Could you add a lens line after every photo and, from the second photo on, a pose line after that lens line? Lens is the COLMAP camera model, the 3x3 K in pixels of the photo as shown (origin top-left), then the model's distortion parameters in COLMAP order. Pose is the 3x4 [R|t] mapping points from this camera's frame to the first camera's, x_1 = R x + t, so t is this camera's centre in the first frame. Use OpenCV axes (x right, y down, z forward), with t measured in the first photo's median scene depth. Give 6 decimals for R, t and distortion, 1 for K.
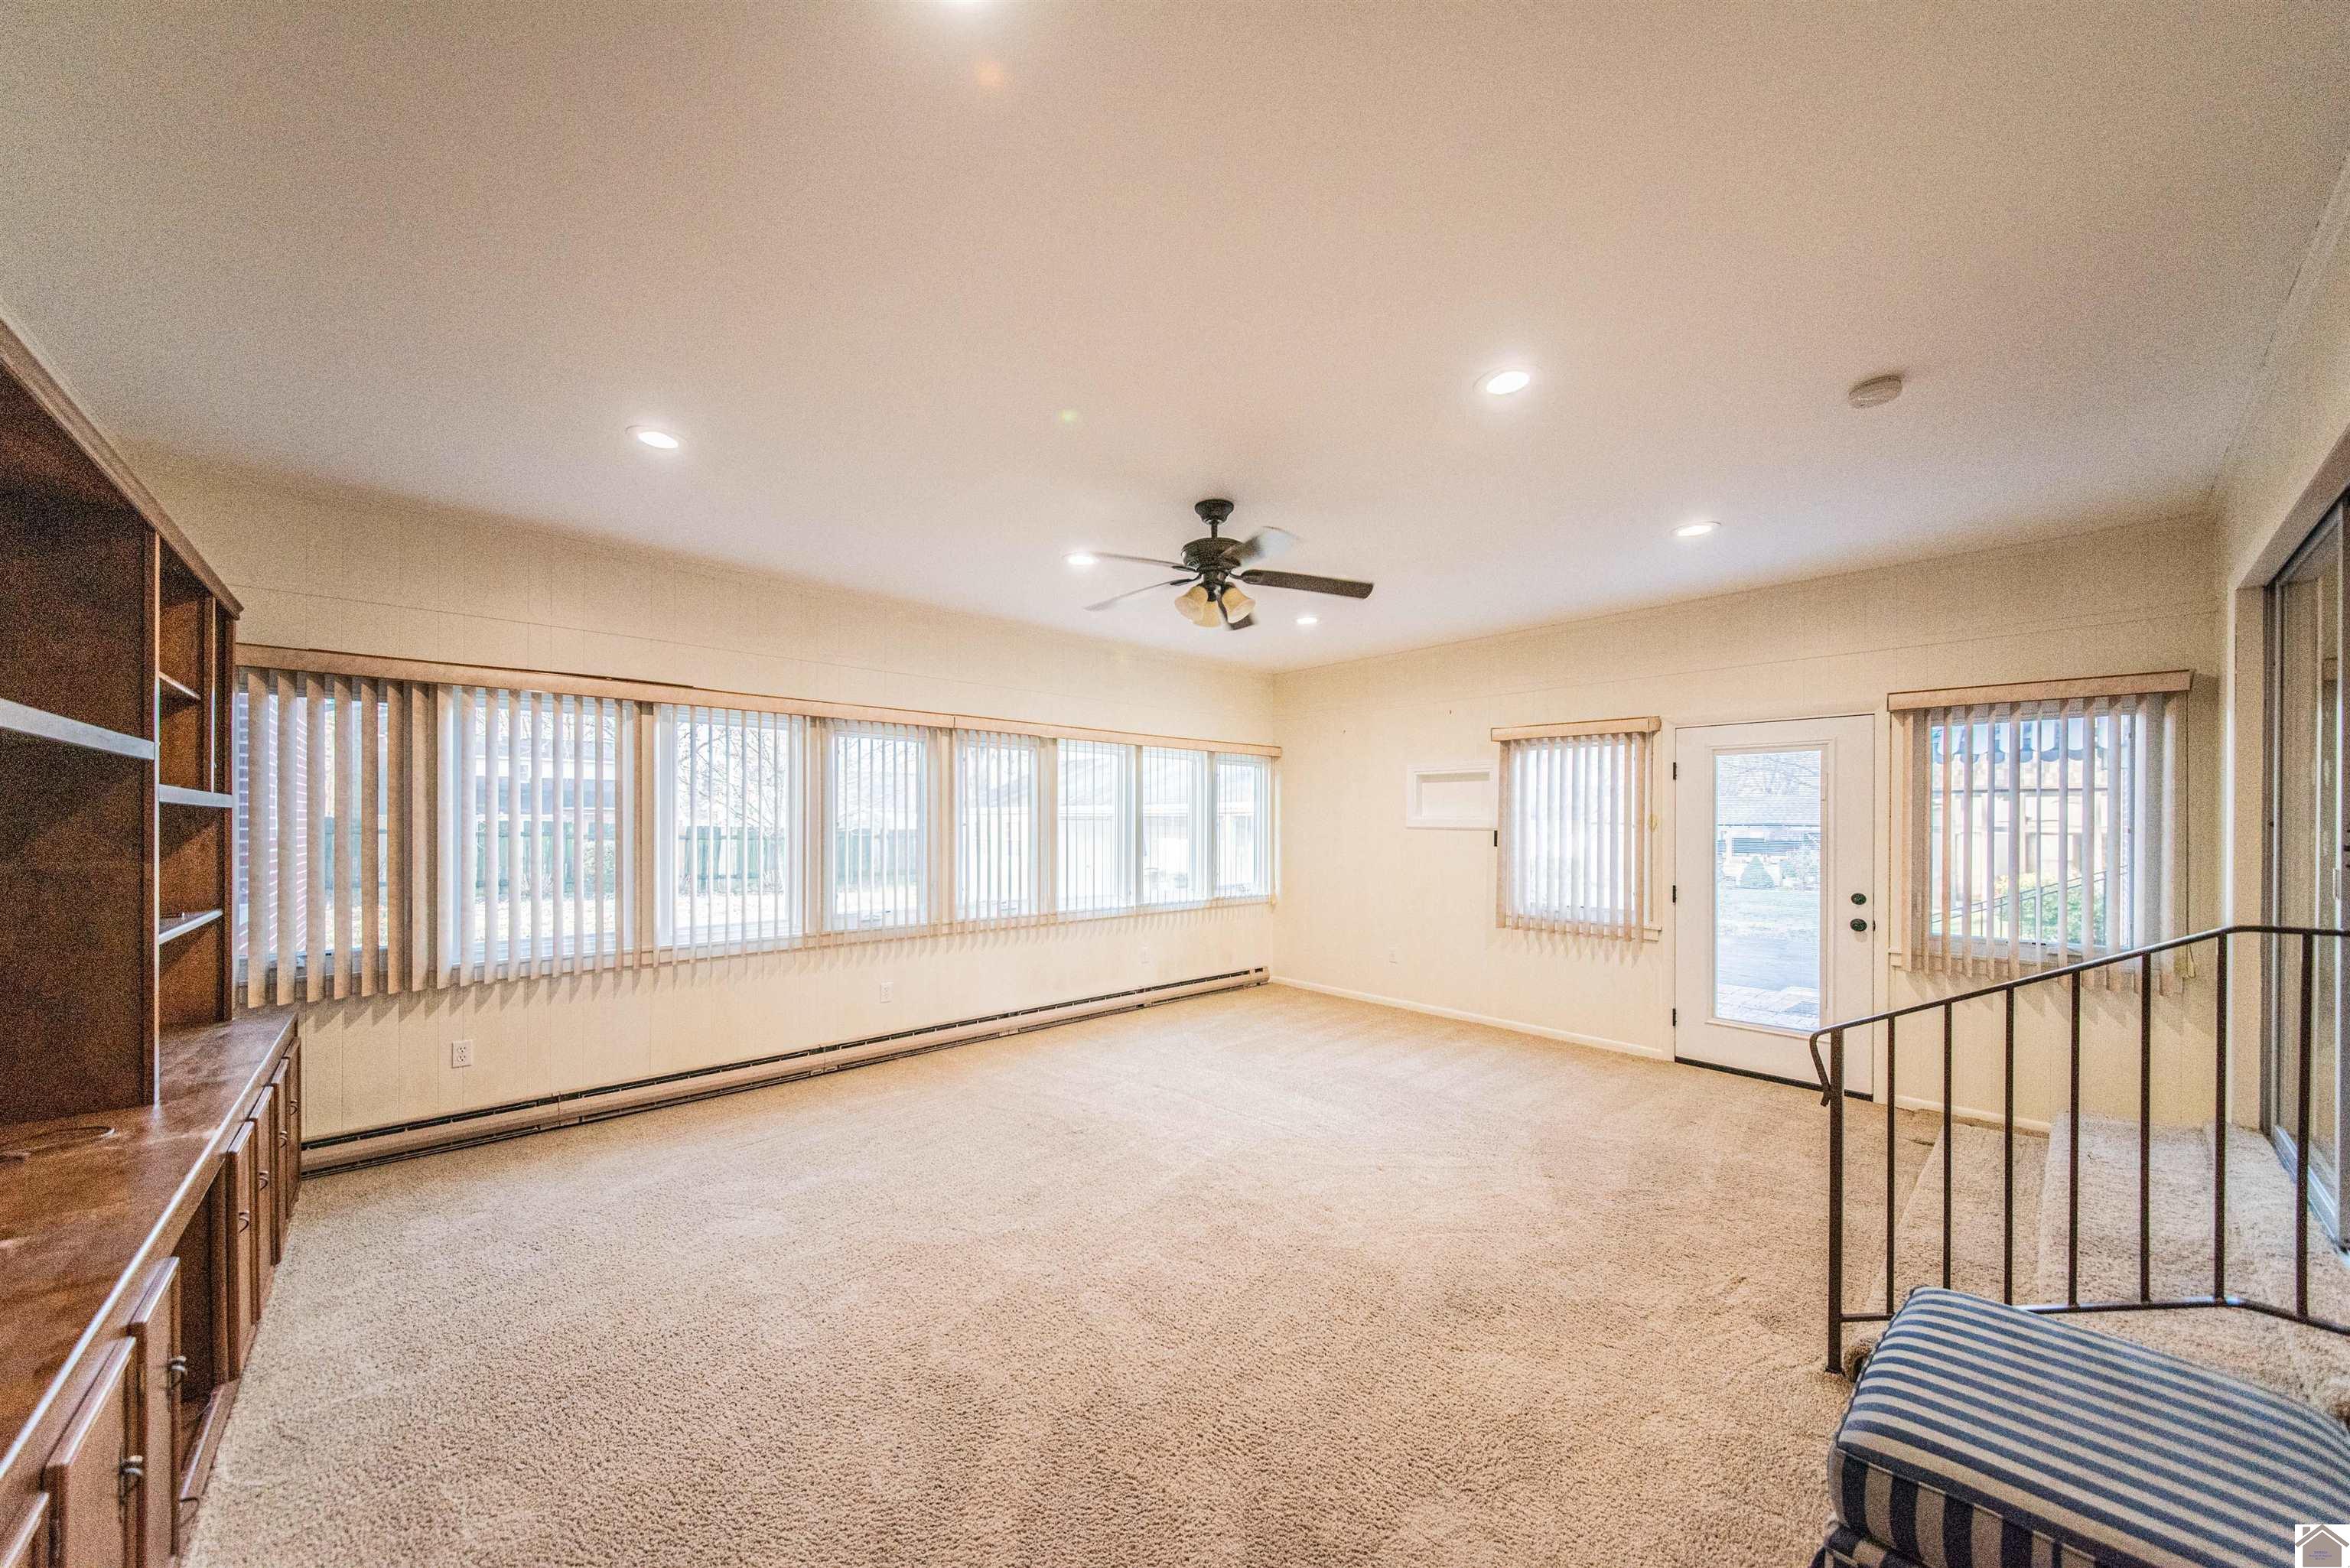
lens RADIAL K [[817.0, 0, 1152.2], [0, 817.0, 827.2], [0, 0, 1]] dist [0.015031, -0.003395]
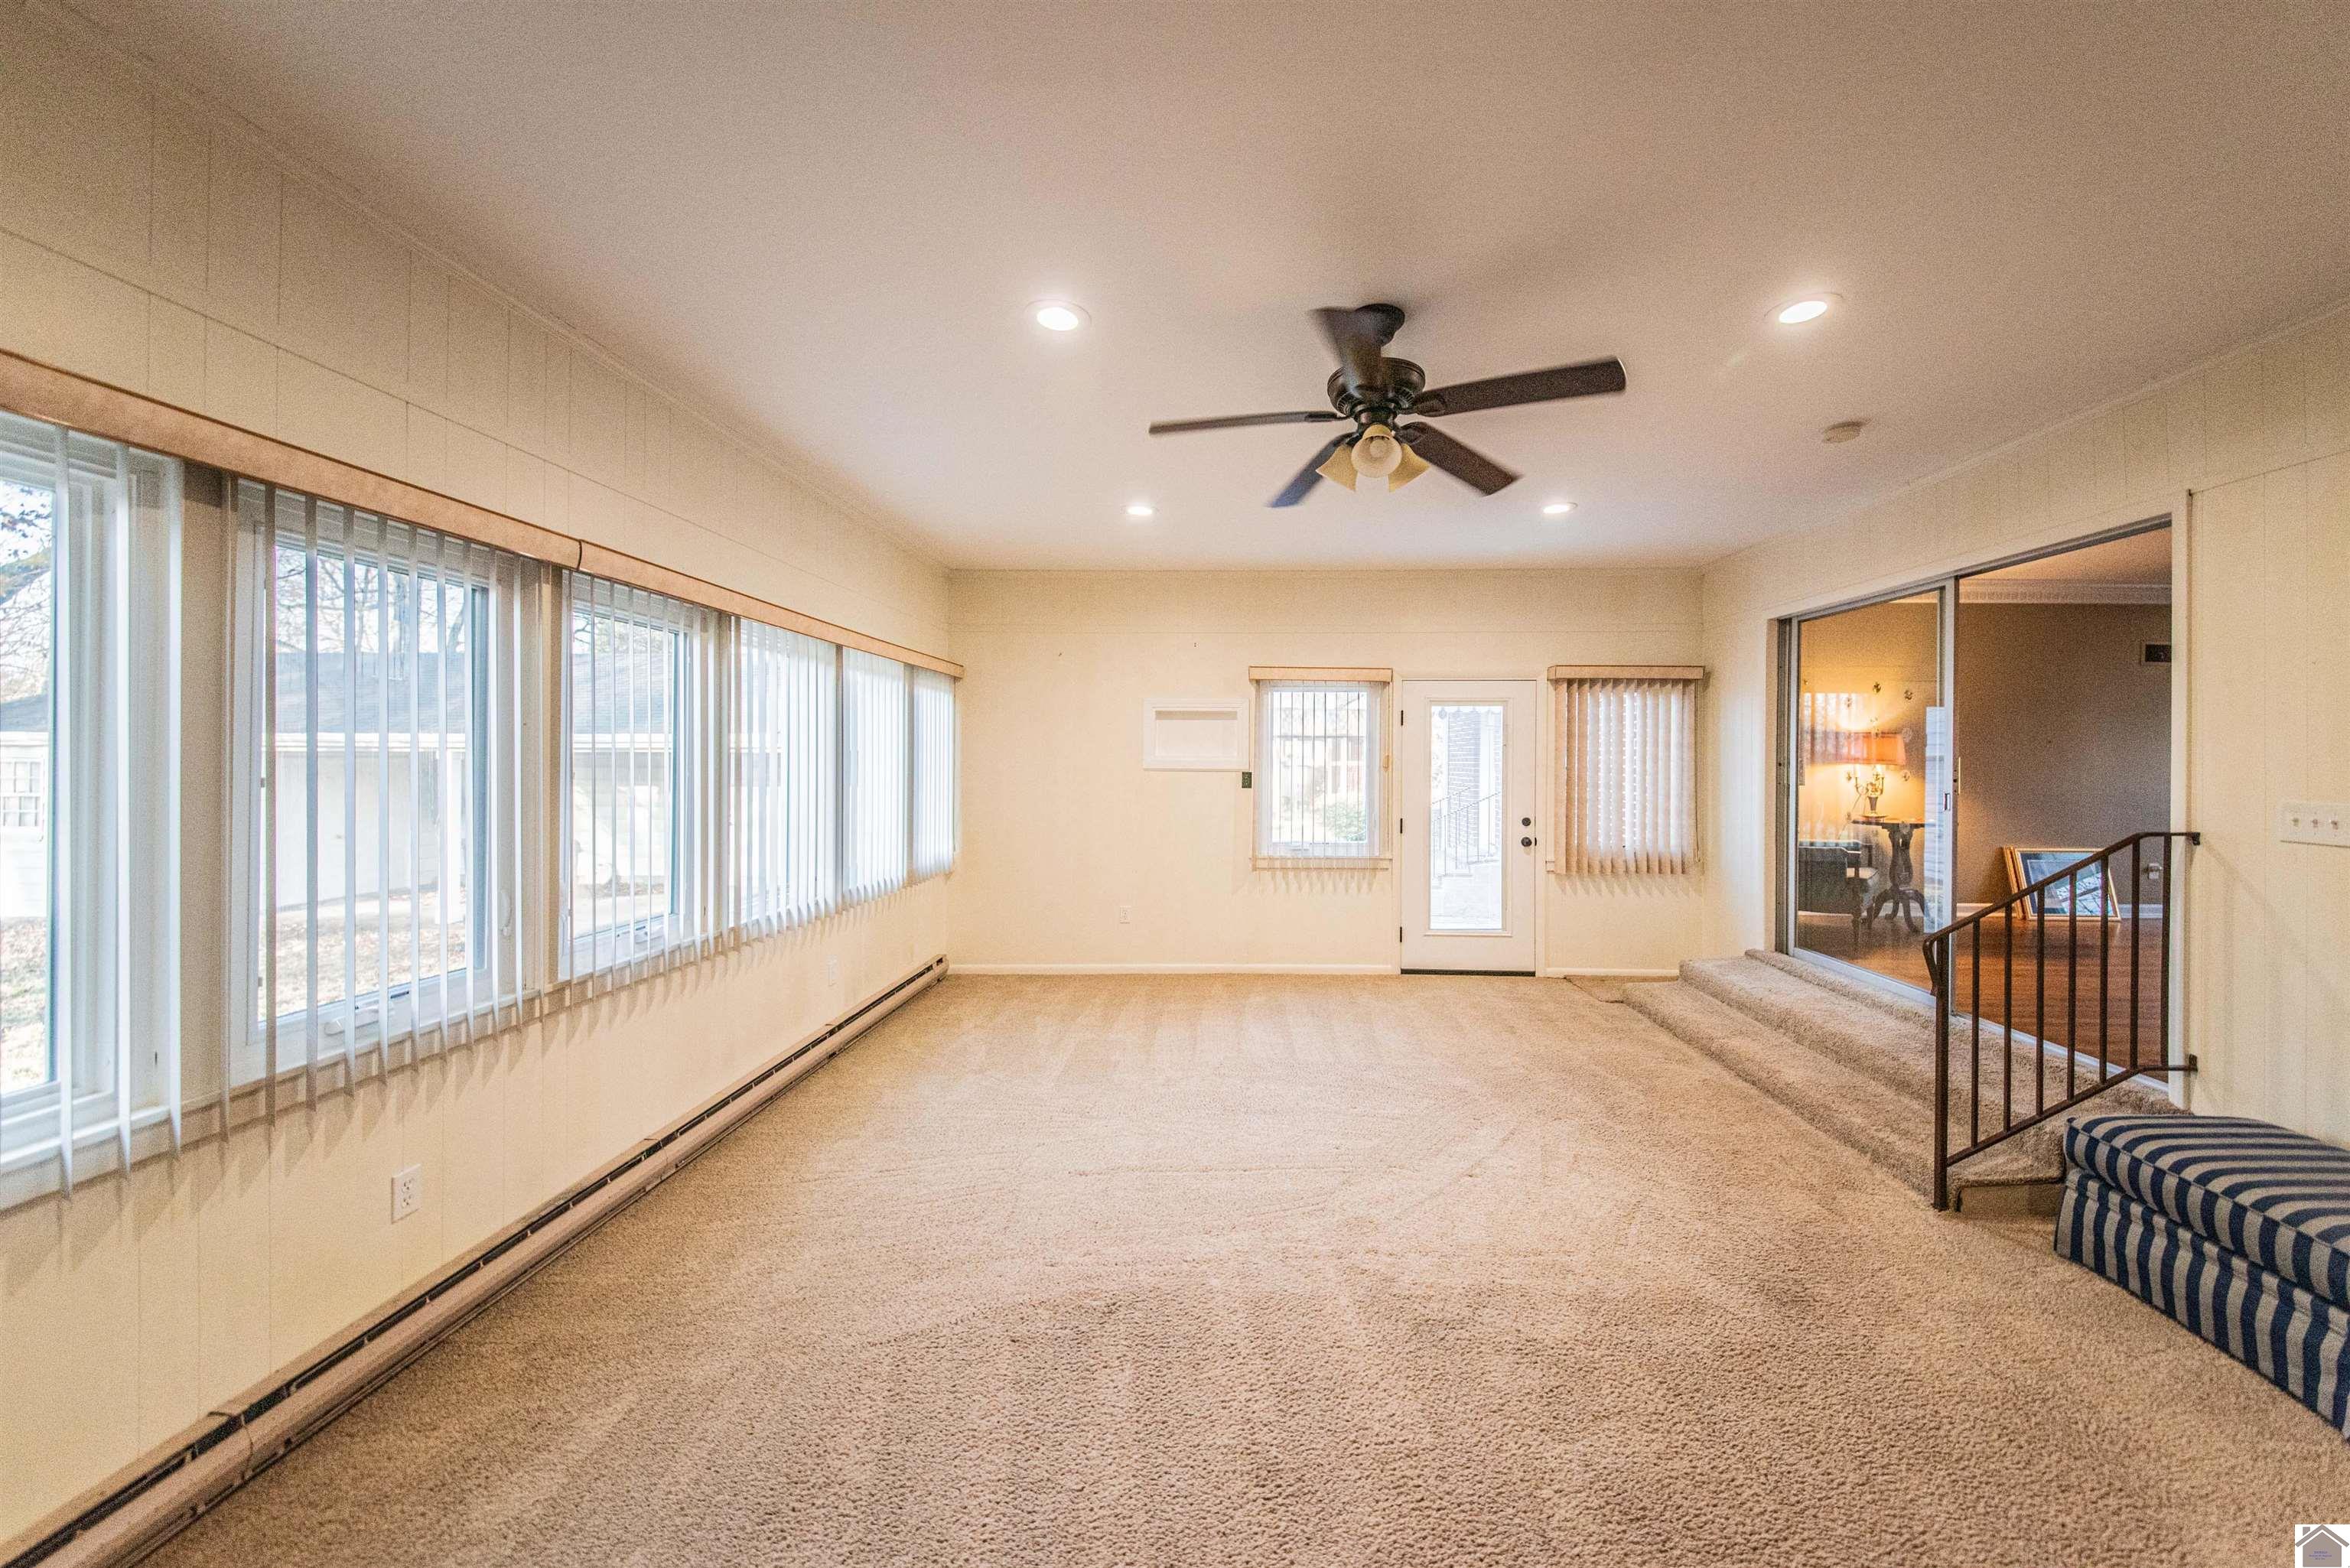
lens RADIAL K [[817.0, 0, 1175.5], [0, 817.0, 763.5], [0, 0, 1]] dist [0.015031, -0.003395]
pose [[0.663928, -0.007370, 0.747760, -0.403105], [0.006327, 0.999971, 0.004238, -0.011355], [-0.747770, 0.001917, 0.663955, 0.477540]]
